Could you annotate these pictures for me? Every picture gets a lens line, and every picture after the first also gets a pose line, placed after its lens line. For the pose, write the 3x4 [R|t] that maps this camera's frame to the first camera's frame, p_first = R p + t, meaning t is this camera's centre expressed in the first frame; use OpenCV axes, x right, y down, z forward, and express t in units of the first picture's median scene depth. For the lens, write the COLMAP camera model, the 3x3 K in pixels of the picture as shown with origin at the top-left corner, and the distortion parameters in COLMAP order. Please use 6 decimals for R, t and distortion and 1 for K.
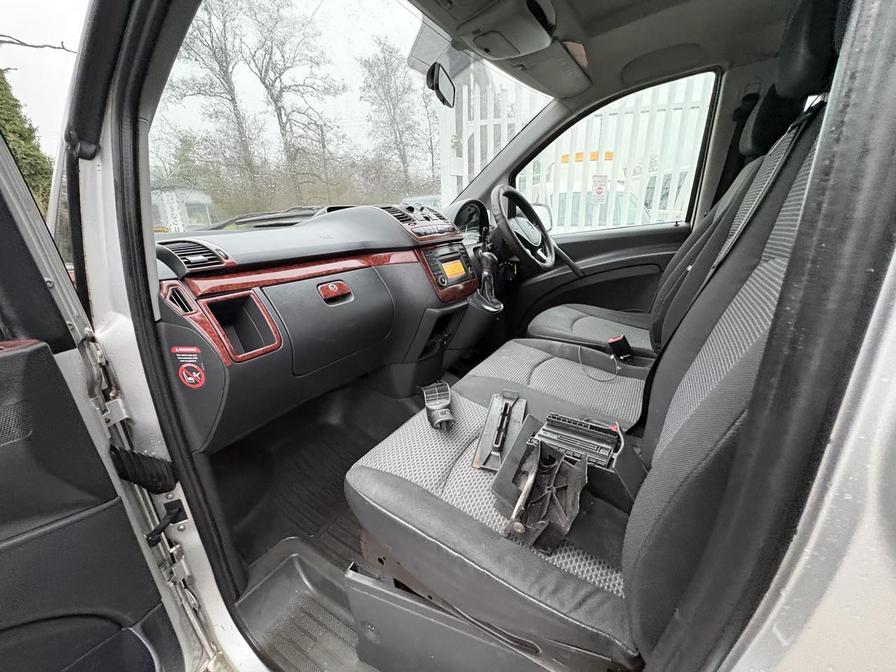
lens RADIAL K [[356.7, 0, 448.0], [0, 356.7, 336.0], [0, 0, 1]] dist [-0.001192, 0.000228]
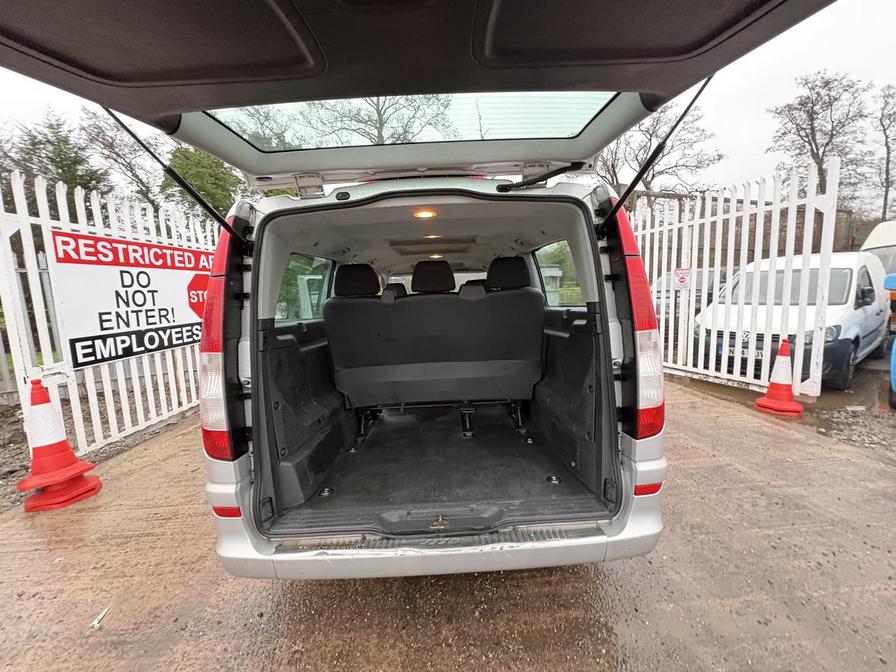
lens RADIAL K [[356.7, 0, 448.0], [0, 356.7, 336.0], [0, 0, 1]] dist [-0.001192, 0.000228]
pose [[0.534767, 0.113187, -0.837385, 3.508088], [-0.241051, 0.970245, -0.022793, 0.082923], [0.809888, 0.214041, 0.546139, -1.130830]]
